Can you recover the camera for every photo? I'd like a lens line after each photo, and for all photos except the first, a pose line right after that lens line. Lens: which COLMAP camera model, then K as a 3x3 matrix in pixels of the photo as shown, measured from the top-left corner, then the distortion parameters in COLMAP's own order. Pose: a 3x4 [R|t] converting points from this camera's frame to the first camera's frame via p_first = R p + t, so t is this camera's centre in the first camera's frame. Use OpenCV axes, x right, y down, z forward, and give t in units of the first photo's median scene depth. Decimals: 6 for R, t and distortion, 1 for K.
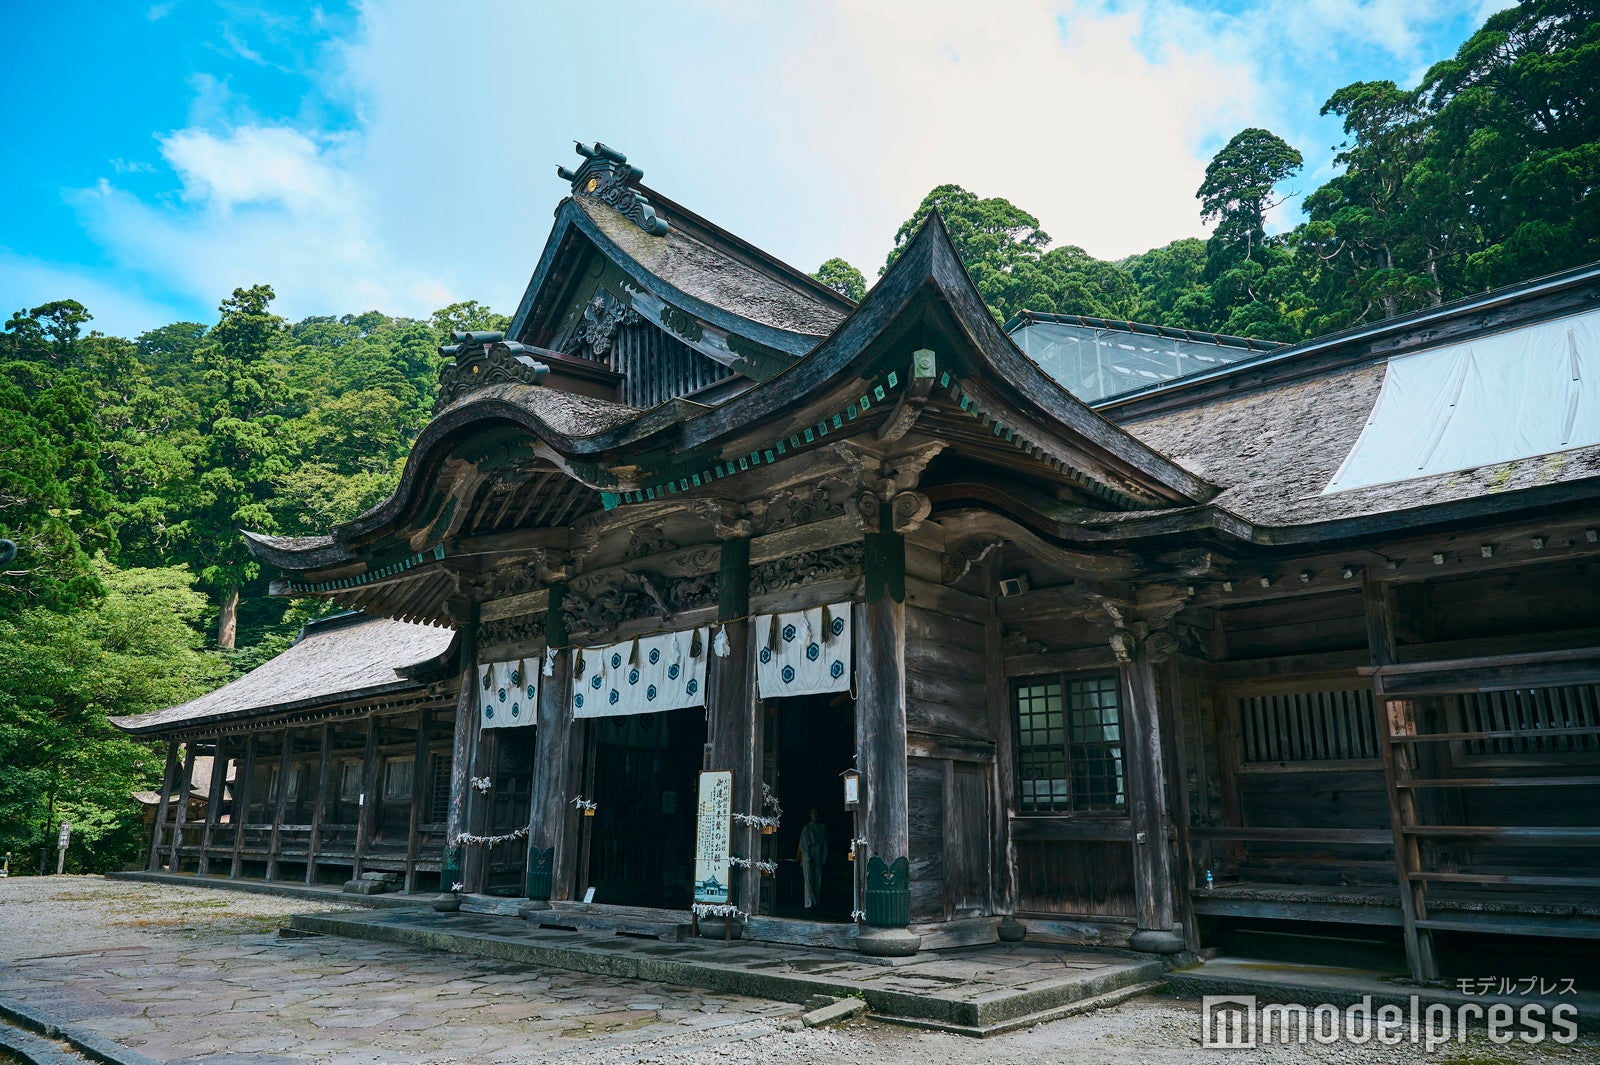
lens RADIAL K [[1055.9, 0, 800.0], [0, 1055.9, 532.5], [0, 0, 1]] dist [0.004058, 0.000995]
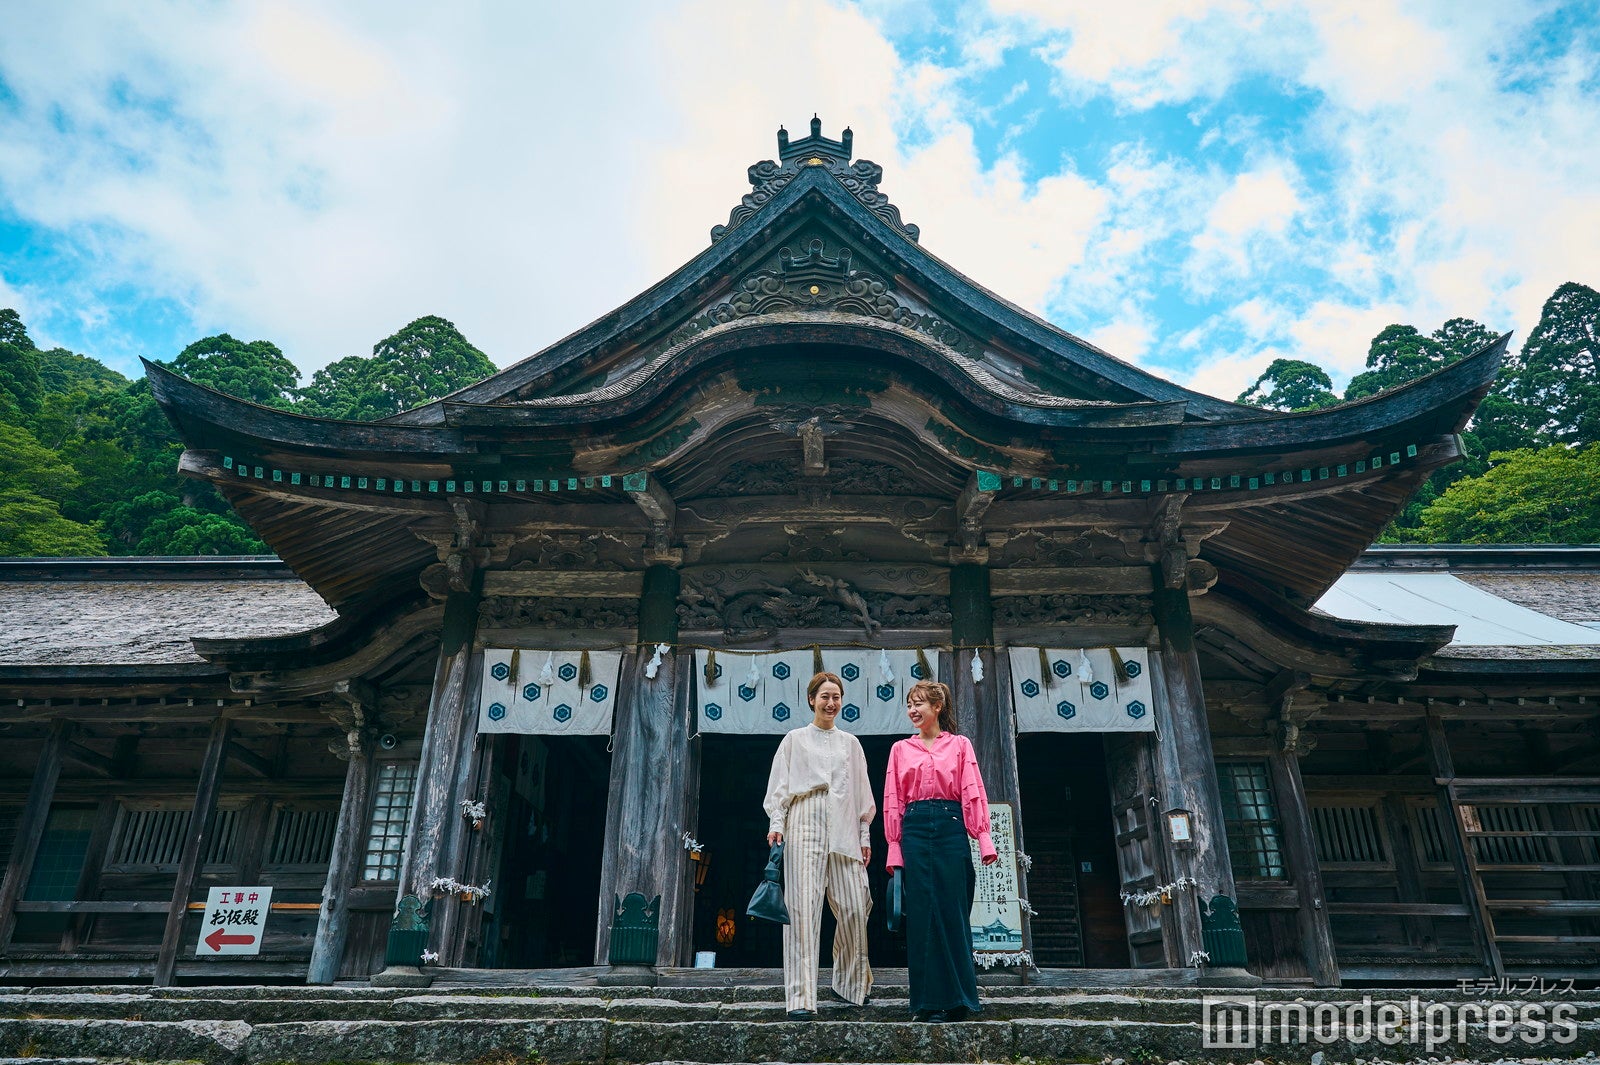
lens RADIAL K [[1055.9, 0, 800.0], [0, 1055.9, 532.5], [0, 0, 1]] dist [0.004058, 0.000995]
pose [[0.761359, 0.289108, 0.580302, -0.789447], [-0.176579, 0.953701, -0.243464, 0.252921], [-0.623821, 0.082894, 0.777159, 0.379400]]
